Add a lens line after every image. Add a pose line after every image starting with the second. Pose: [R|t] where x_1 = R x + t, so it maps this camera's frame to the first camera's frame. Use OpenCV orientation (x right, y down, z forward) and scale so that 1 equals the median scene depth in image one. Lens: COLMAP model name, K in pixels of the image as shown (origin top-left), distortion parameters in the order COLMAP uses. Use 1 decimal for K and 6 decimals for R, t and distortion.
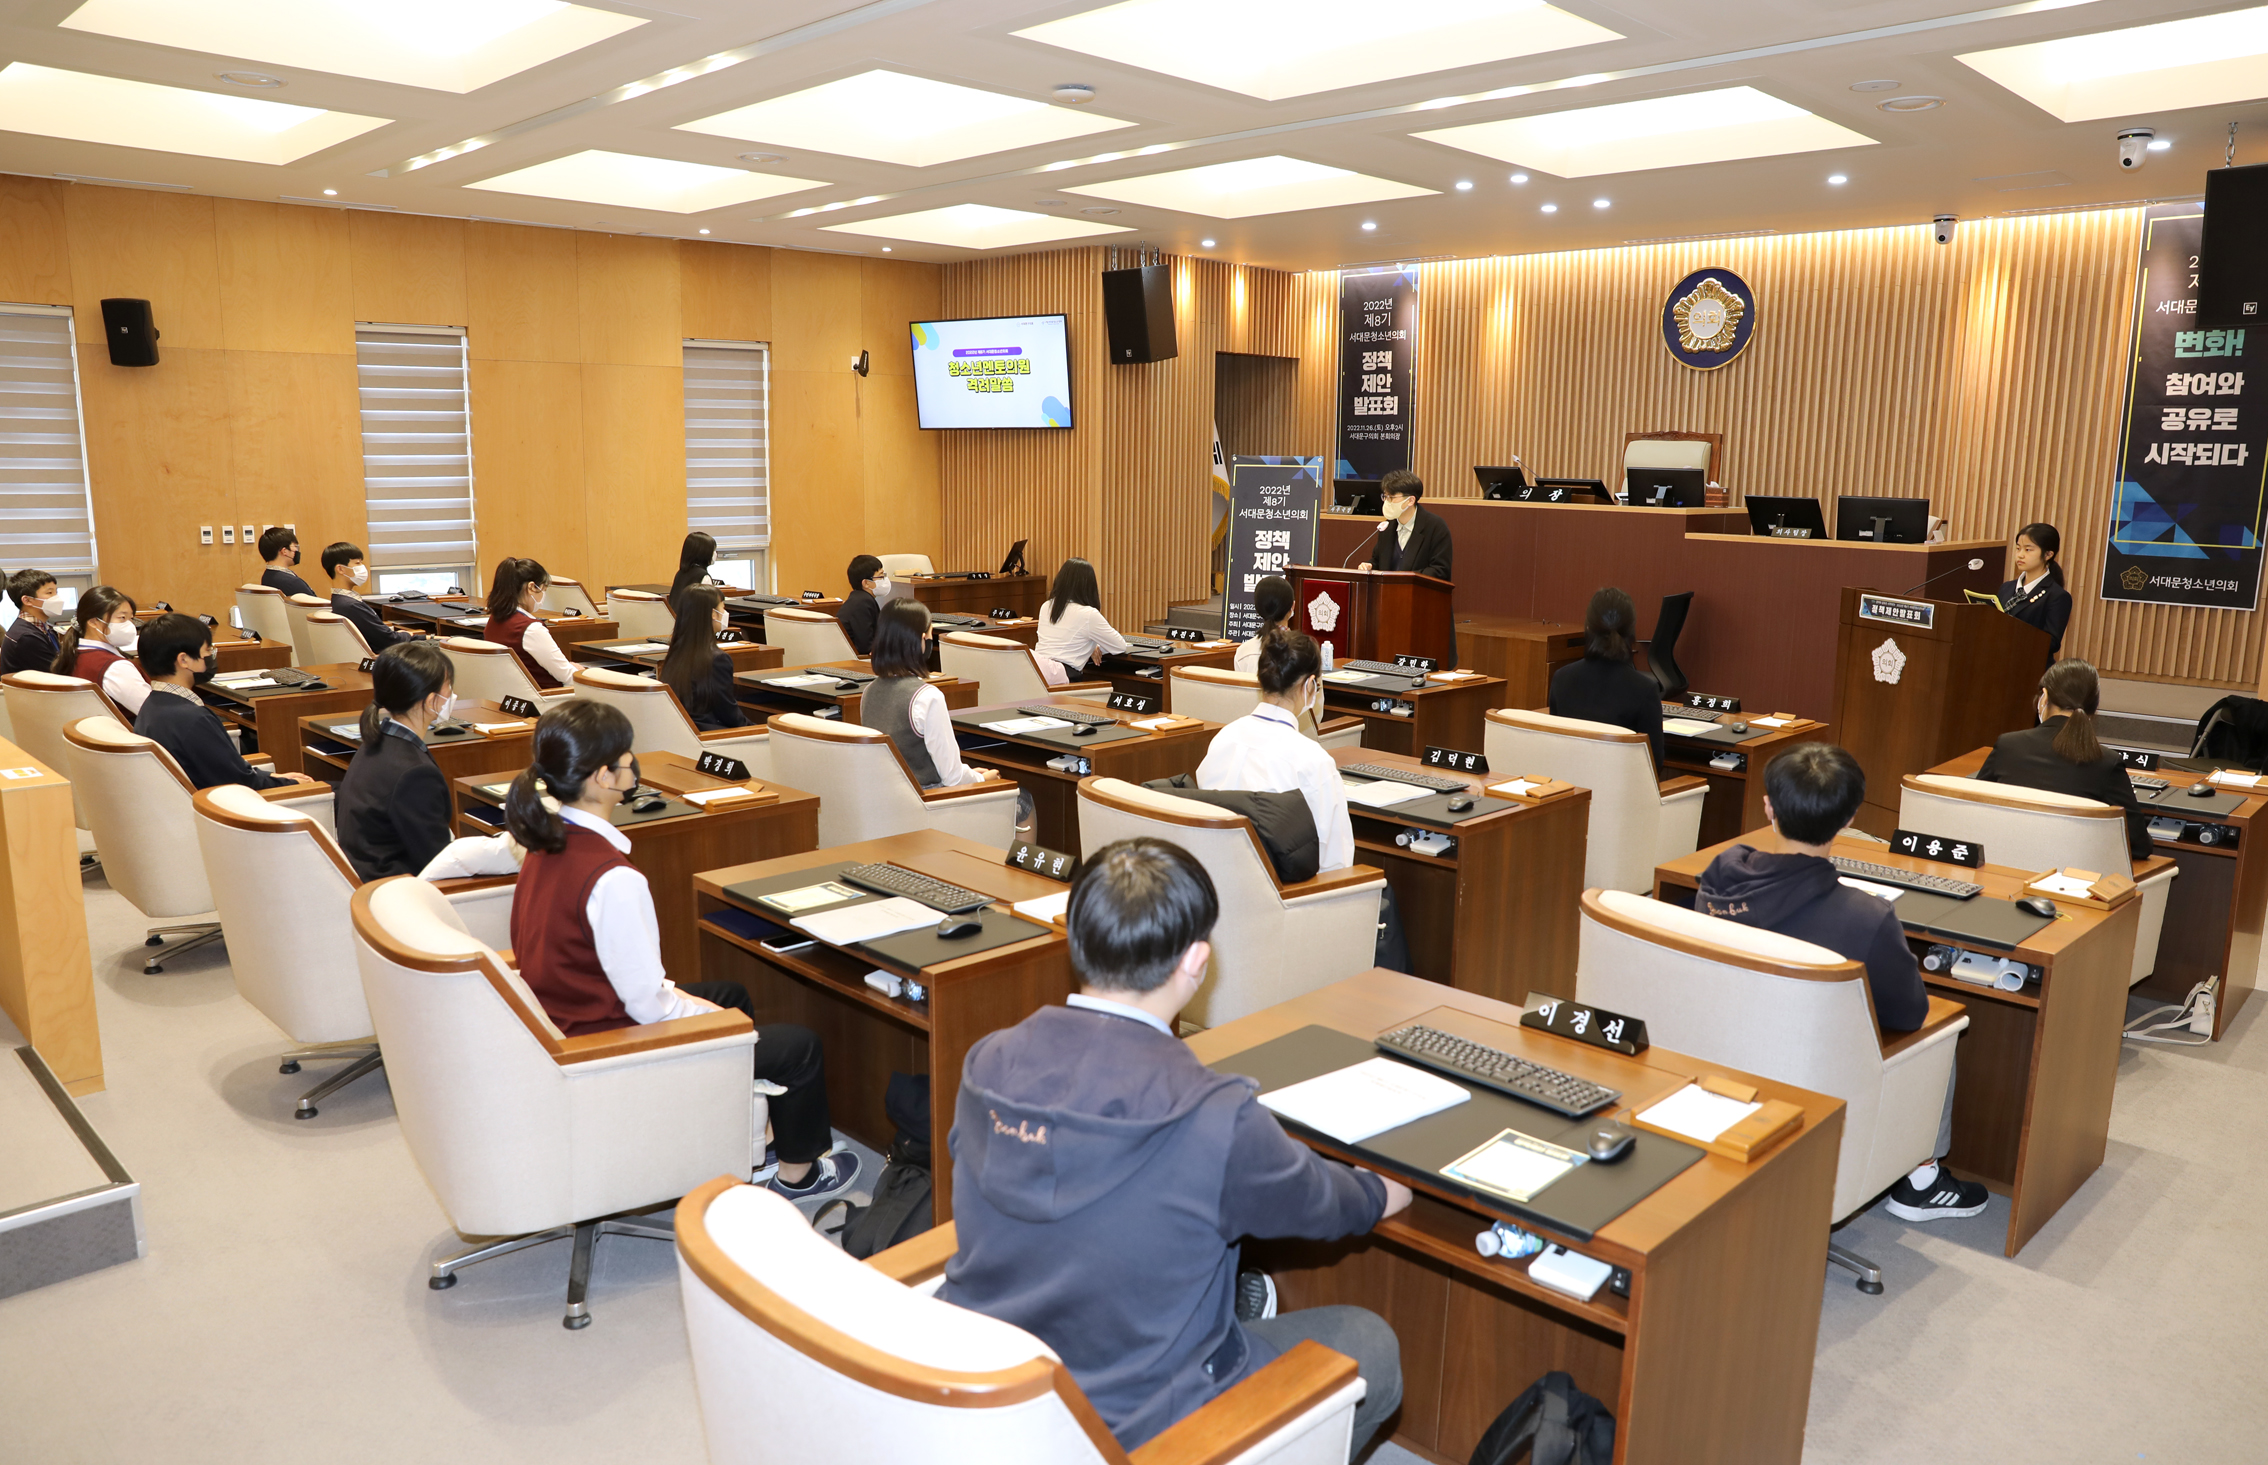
lens RADIAL K [[1582.7, 0, 1134.0], [0, 1582.7, 732.5], [0, 0, 1]] dist [-0.111395, 0.086452]
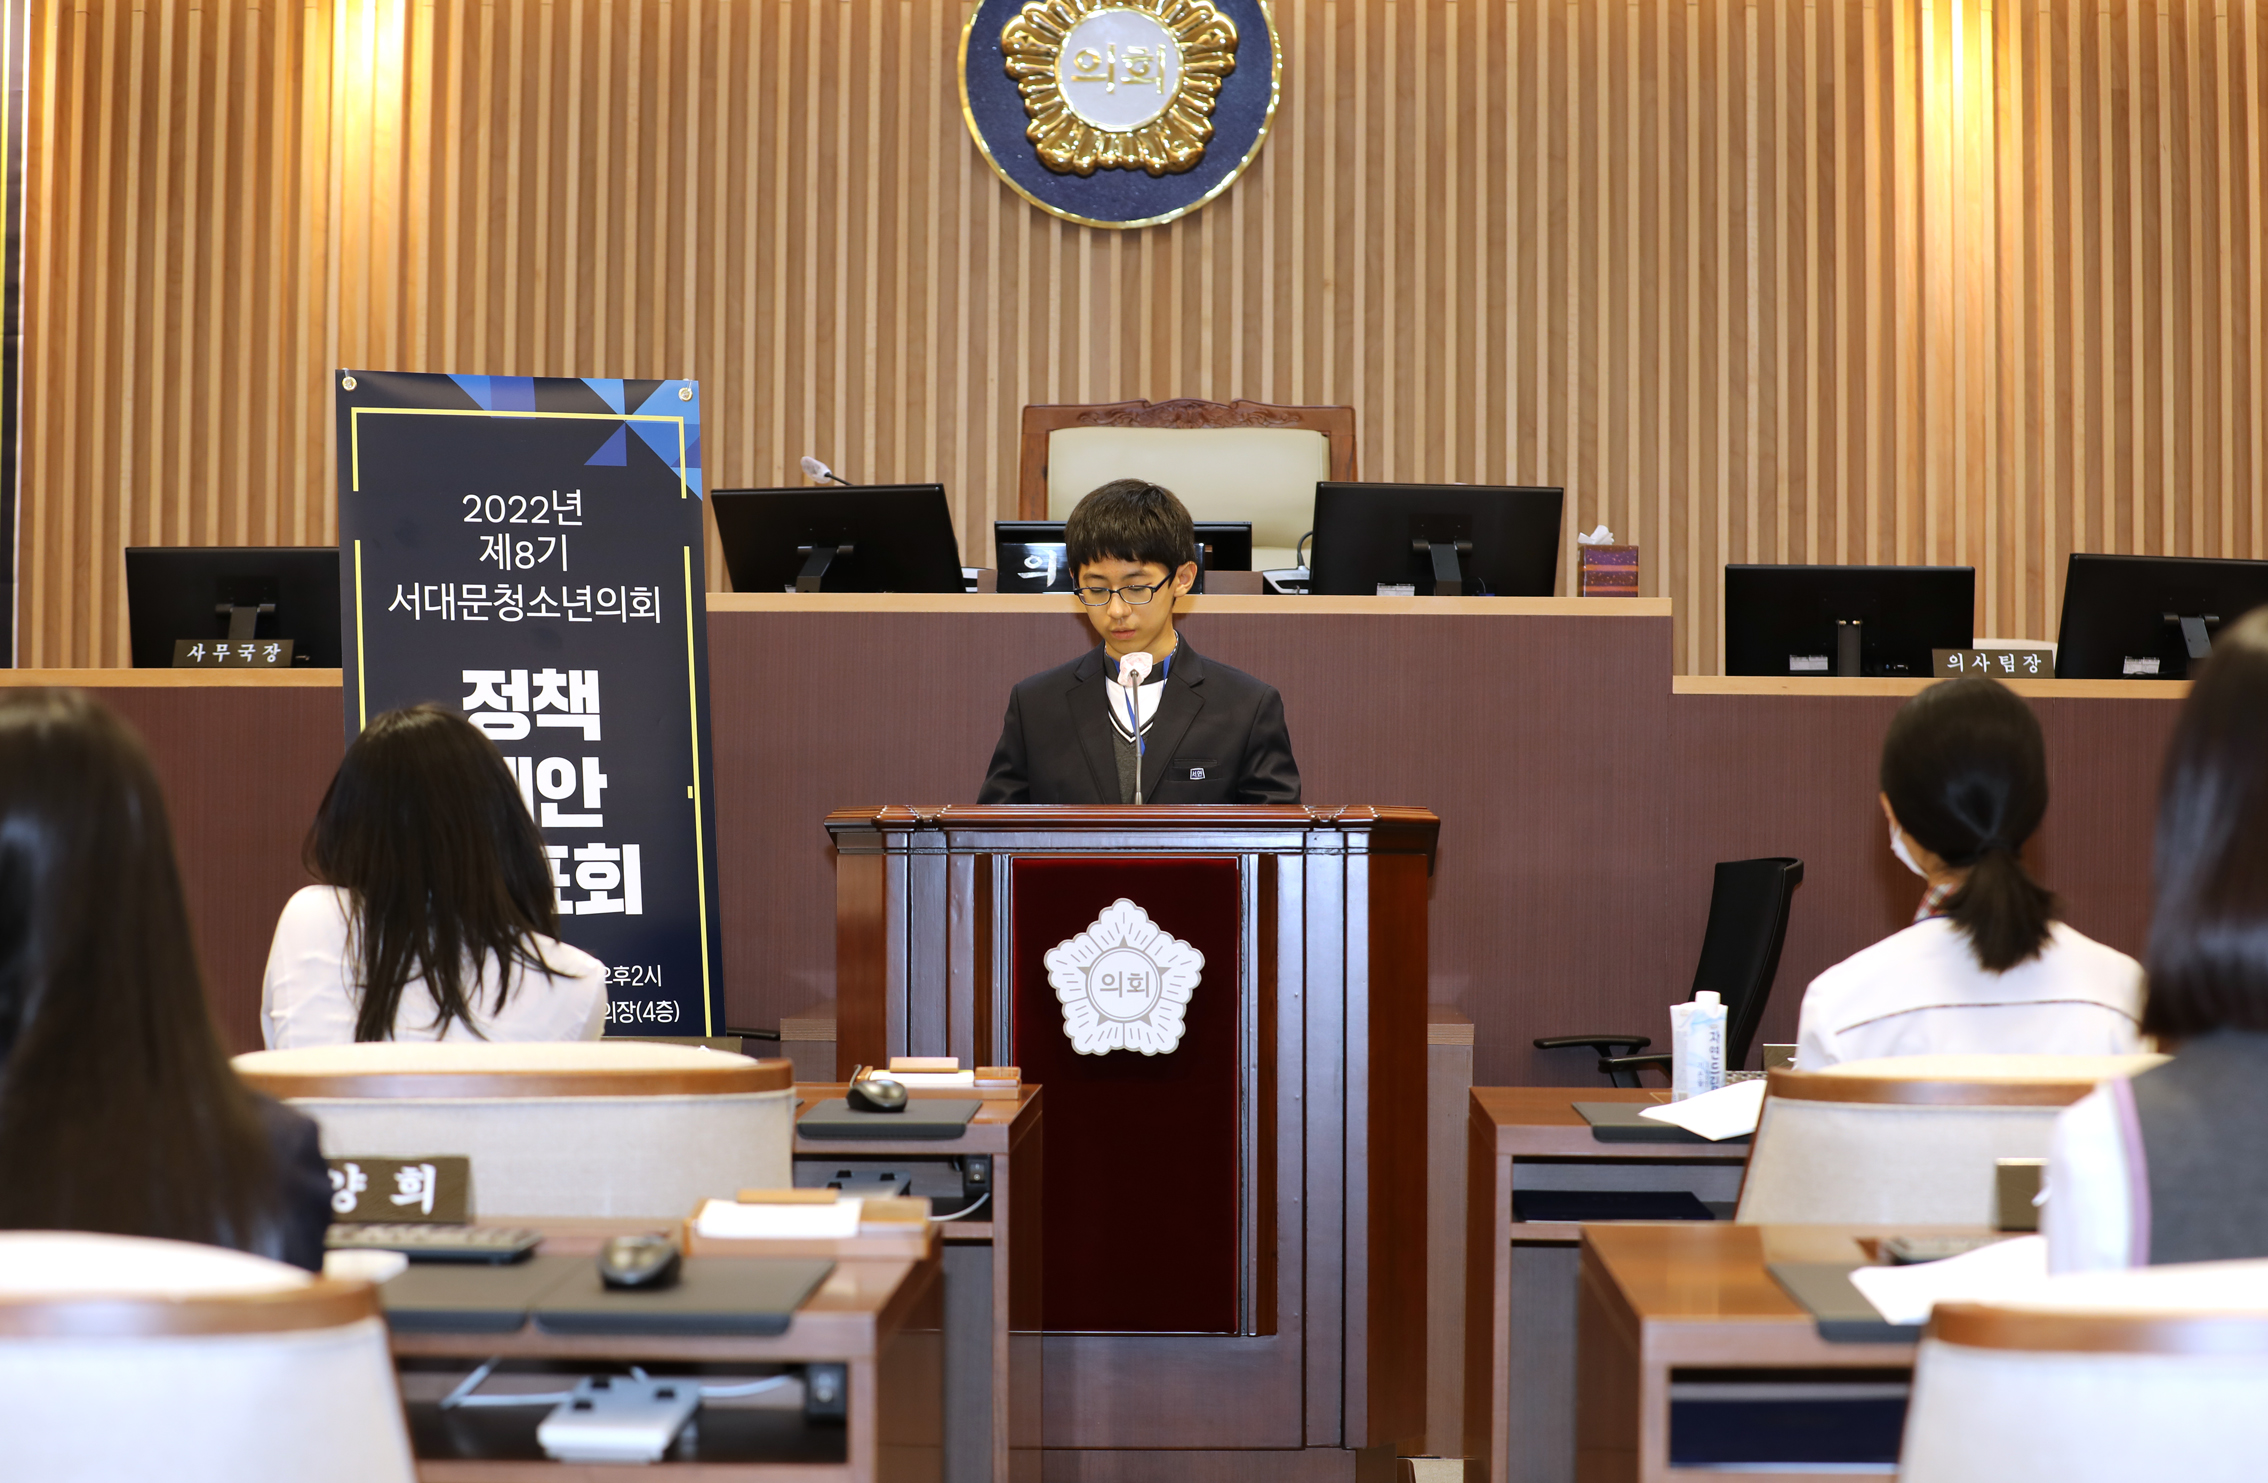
lens RADIAL K [[4757.1, 0, 1146.9], [0, 4757.1, 813.3], [0, 0, 1]] dist [-0.303720, 0.030733]
pose [[0.723797, -0.011173, 0.689923, -0.348054], [0.122578, 0.986047, -0.112629, -0.009135], [-0.679038, 0.166090, 0.715067, 0.394642]]
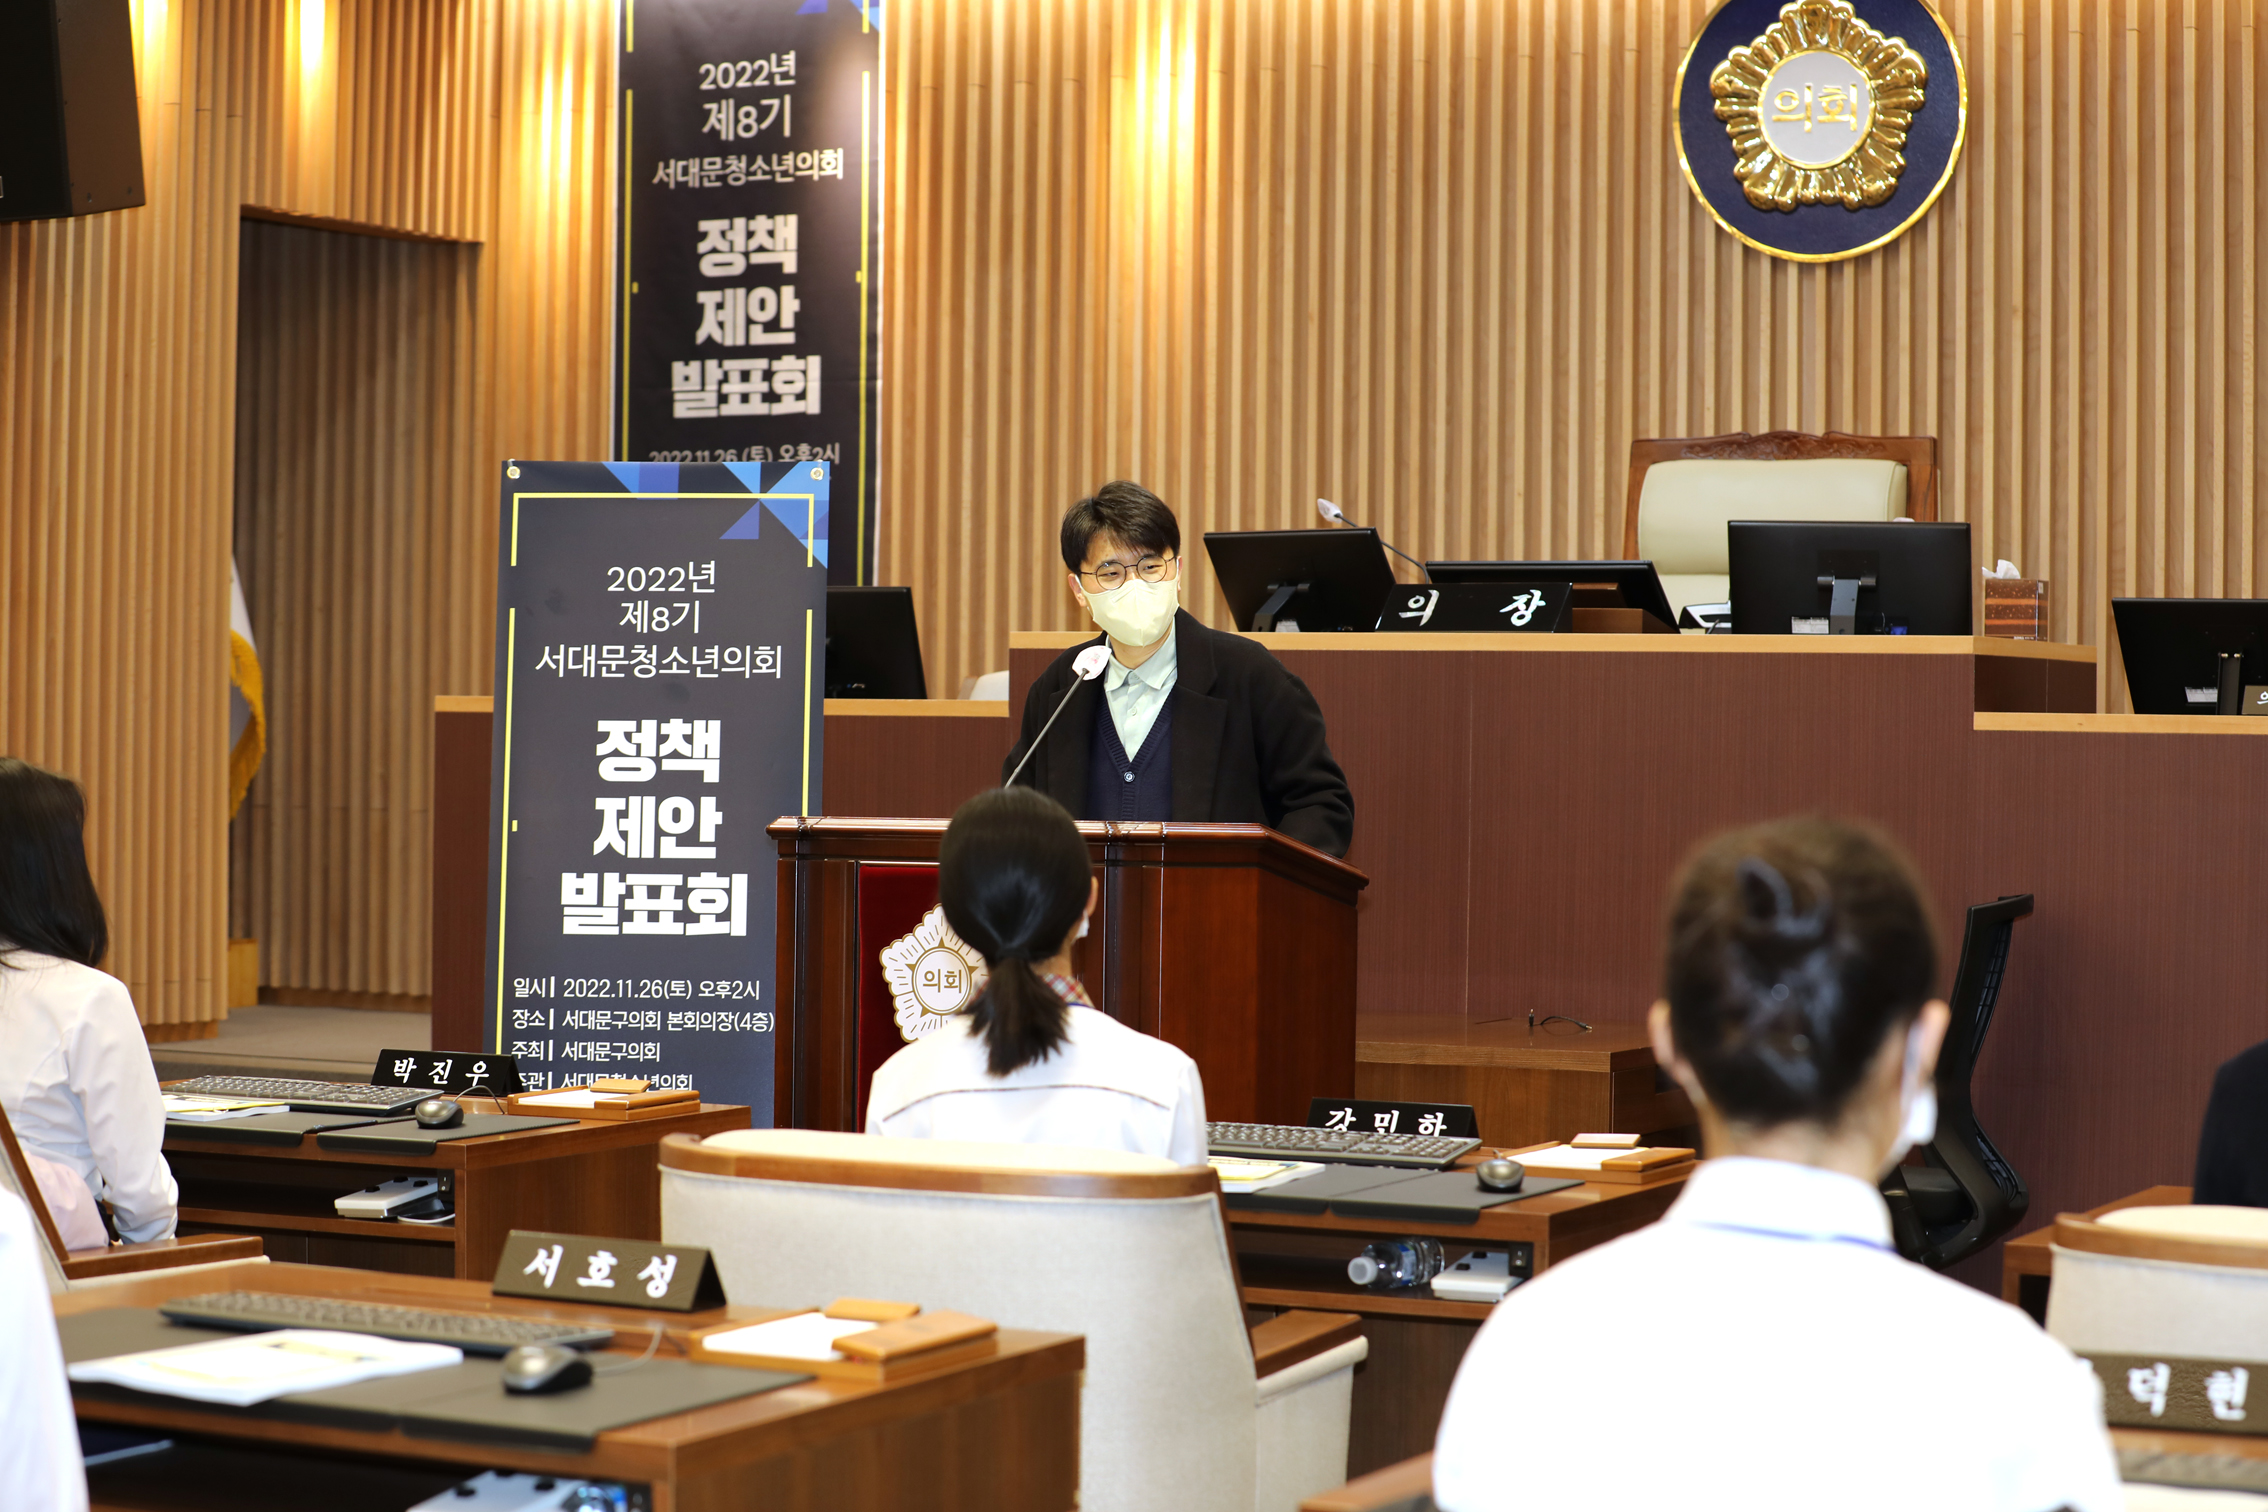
lens RADIAL K [[4624.3, 0, 1136.5], [0, 4624.3, 820.3], [0, 0, 1]] dist [-0.316960, 0.083268]
pose [[0.946360, -0.009535, 0.322974, -0.096831], [0.056853, 0.988884, -0.137391, 0.009163], [-0.318074, 0.148383, 0.936382, 0.192127]]
